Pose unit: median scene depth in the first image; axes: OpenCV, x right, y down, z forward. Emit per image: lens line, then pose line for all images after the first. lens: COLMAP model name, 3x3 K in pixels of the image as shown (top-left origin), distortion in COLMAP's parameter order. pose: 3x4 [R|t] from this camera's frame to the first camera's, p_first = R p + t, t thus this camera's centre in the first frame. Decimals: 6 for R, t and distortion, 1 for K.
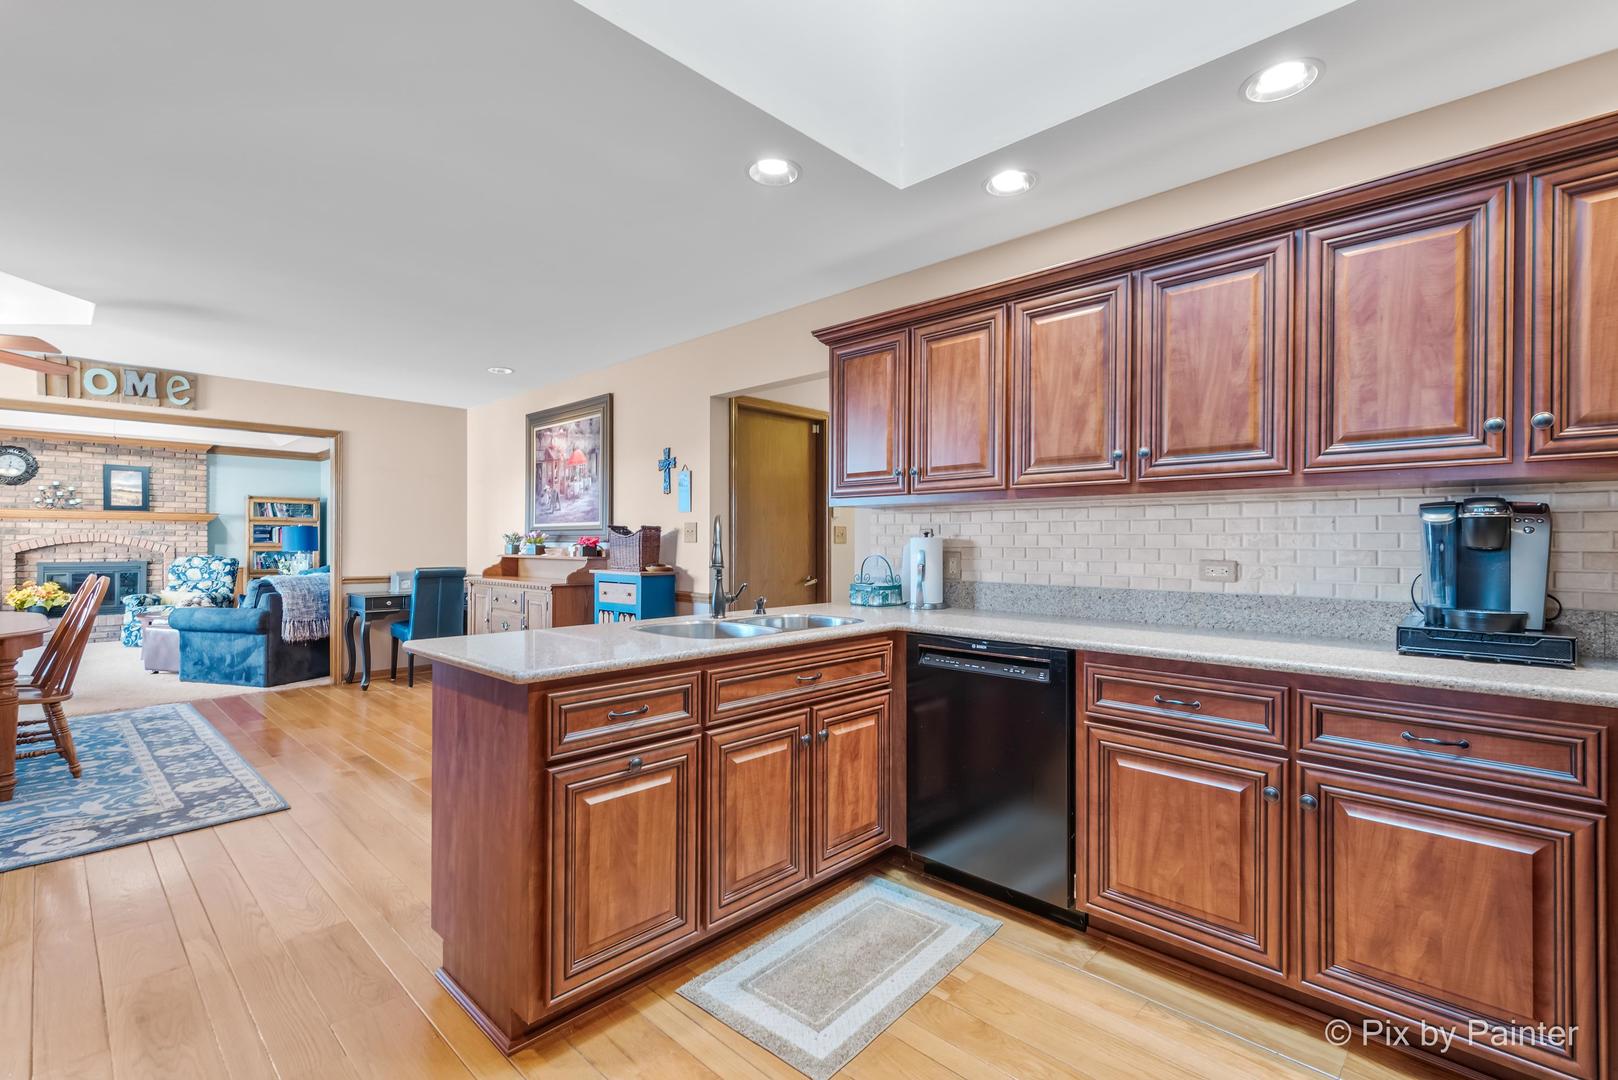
lens RADIAL K [[733.5, 0, 809.6], [0, 733.5, 543.9], [0, 0, 1]] dist [0.010385, -0.001903]
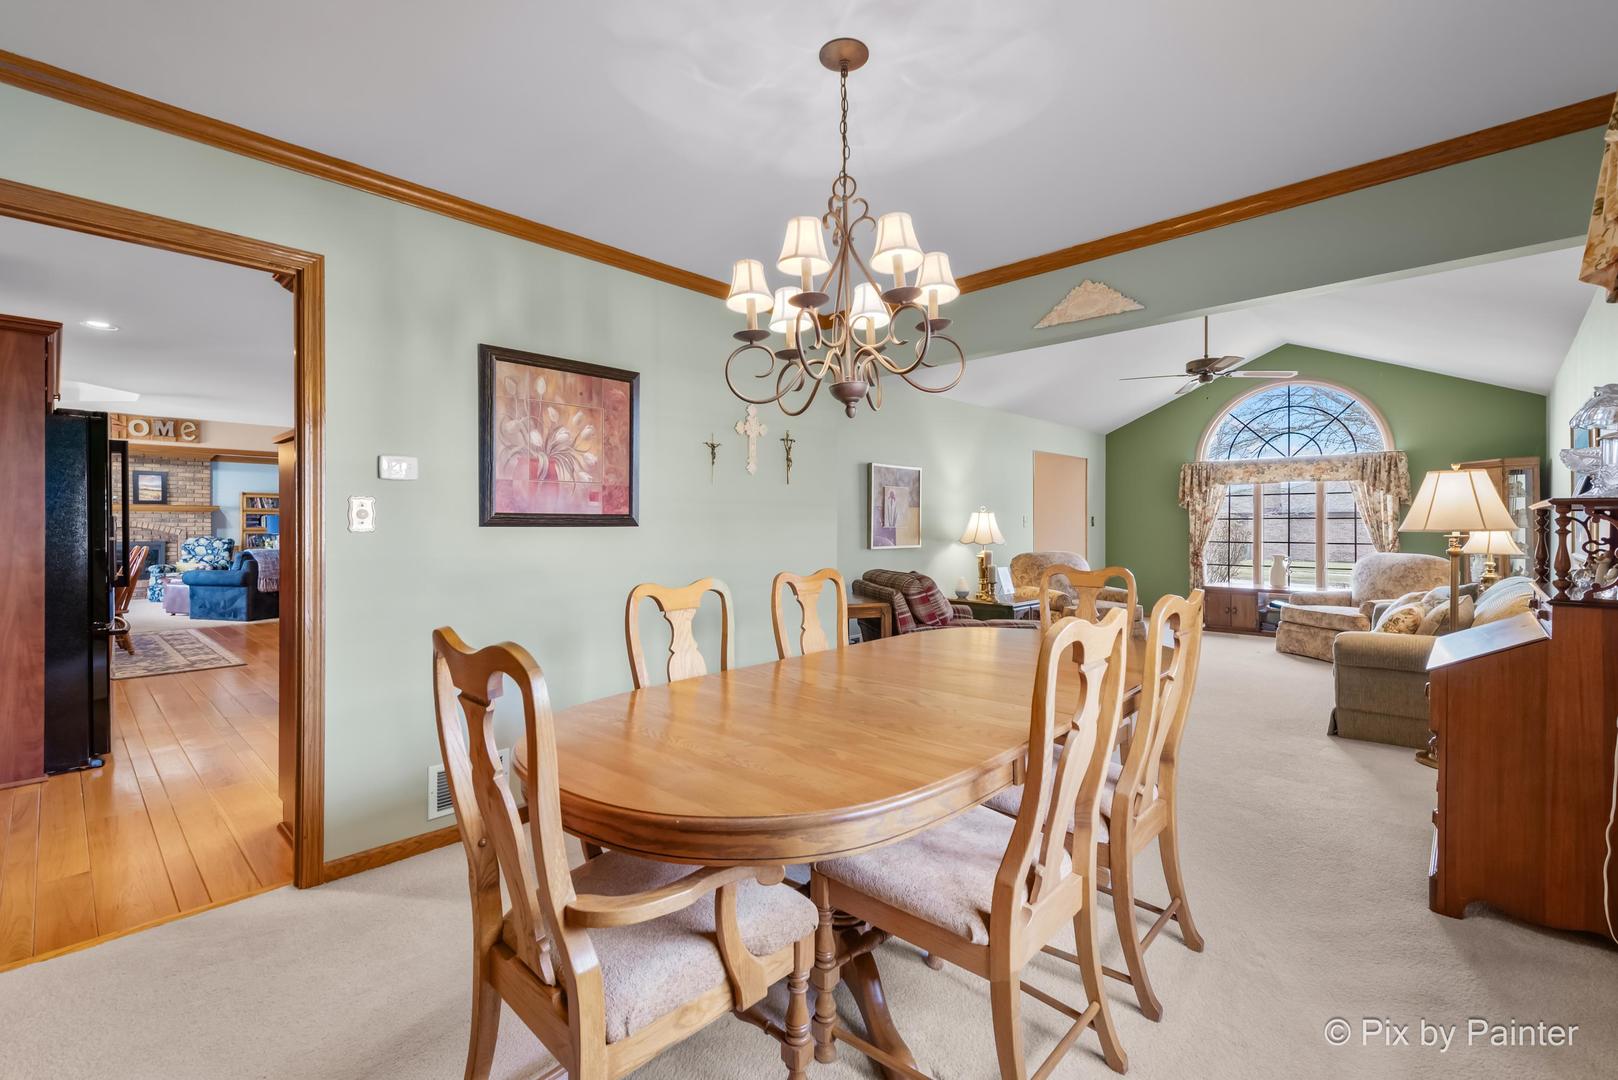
lens RADIAL K [[683.1, 0, 817.7], [0, 683.1, 527.6], [0, 0, 1]] dist [0.002696, -0.000699]
pose [[0.999401, -0.002285, 0.034531, 0.288413], [0.002267, 0.999997, 0.000551, 0.000458], [-0.034532, -0.000472, 0.999403, -0.334081]]
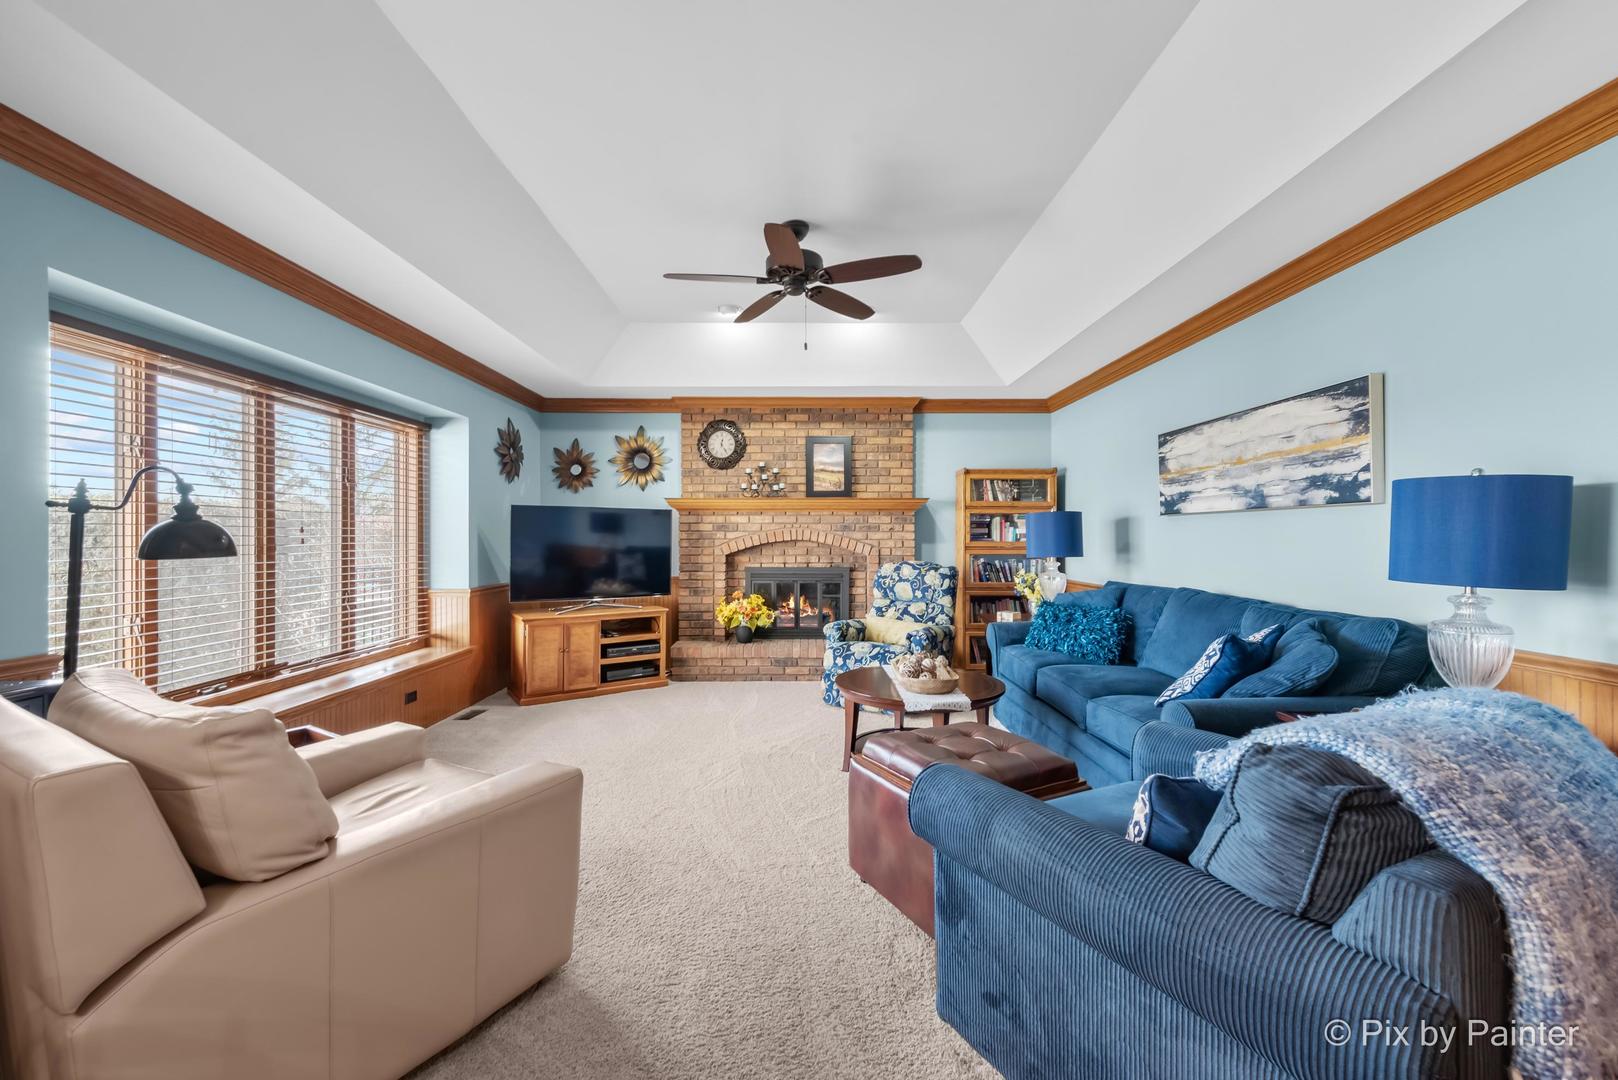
lens RADIAL K [[654.8, 0, 811.4], [0, 654.8, 537.6], [0, 0, 1]] dist [0.013178, -0.000399]
pose [[0.706909, -0.003519, -0.707296, -0.520953], [0.002327, 0.999994, -0.002650, -0.004255], [0.707301, 0.000227, 0.706912, 0.576932]]
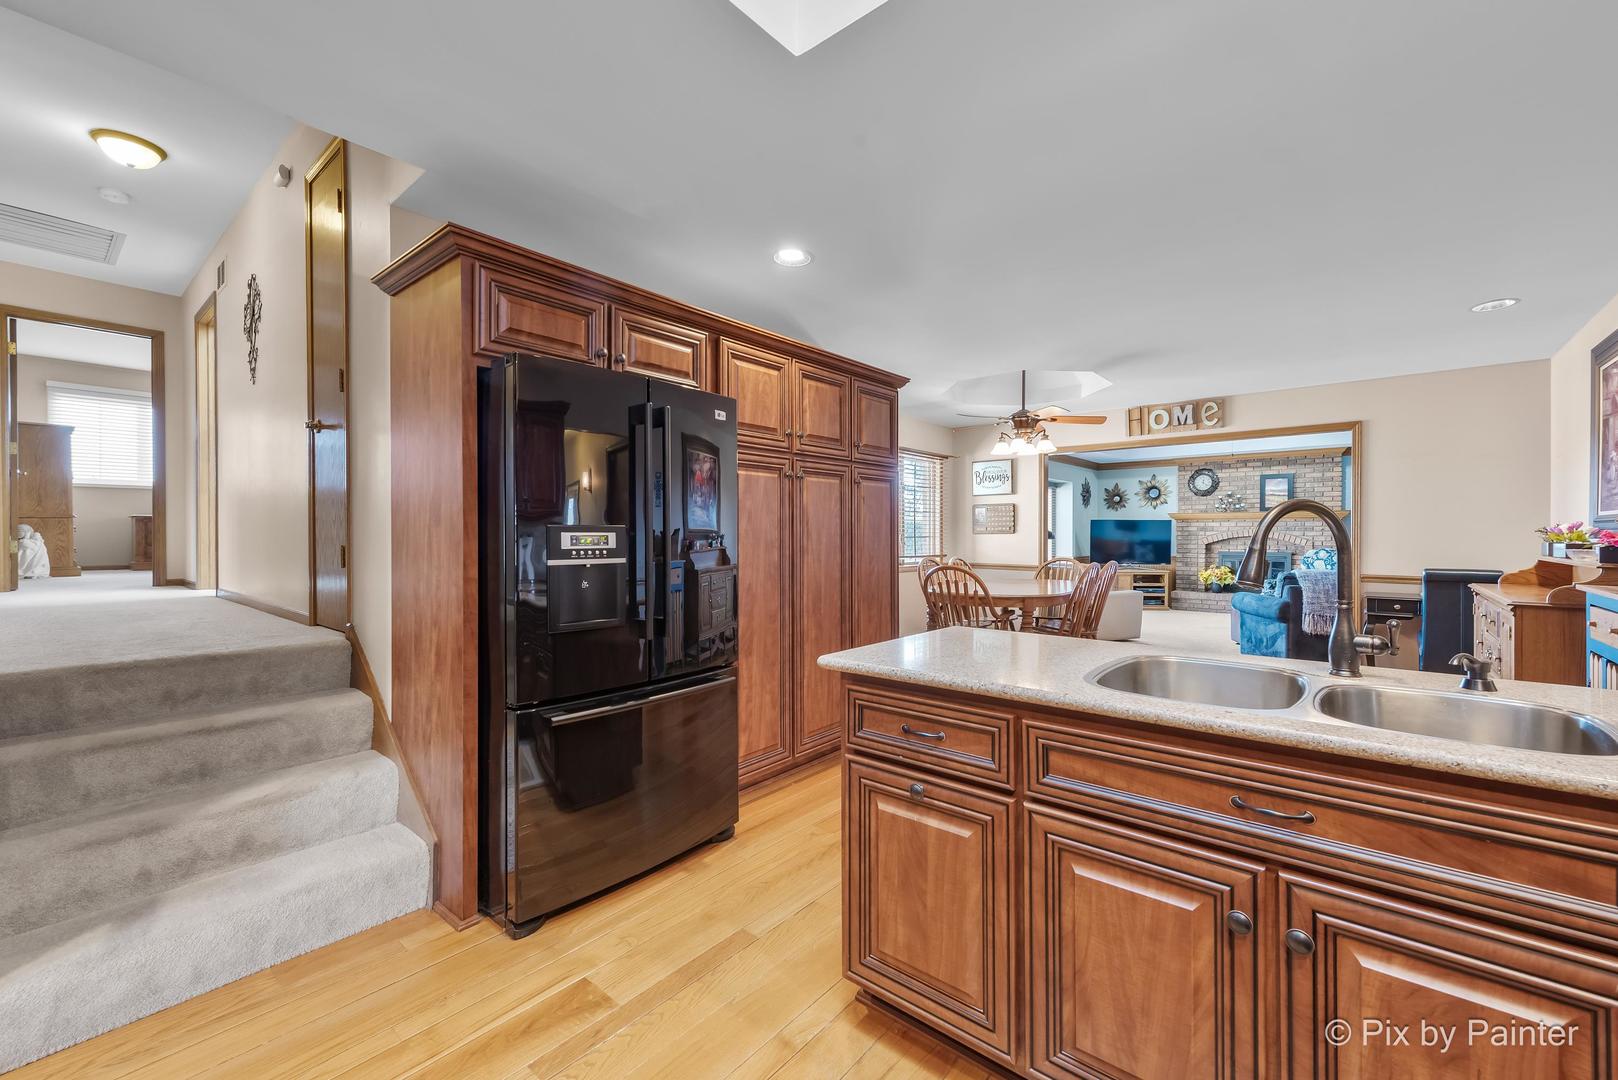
lens RADIAL K [[654.8, 0, 820.6], [0, 654.8, 535.5], [0, 0, 1]] dist [0.013178, -0.000399]
pose [[0.072777, -0.000488, -0.997348, 0.122459], [-0.000919, 0.999999, -0.000556, -0.003181], [0.997348, 0.000957, 0.072777, 0.179646]]
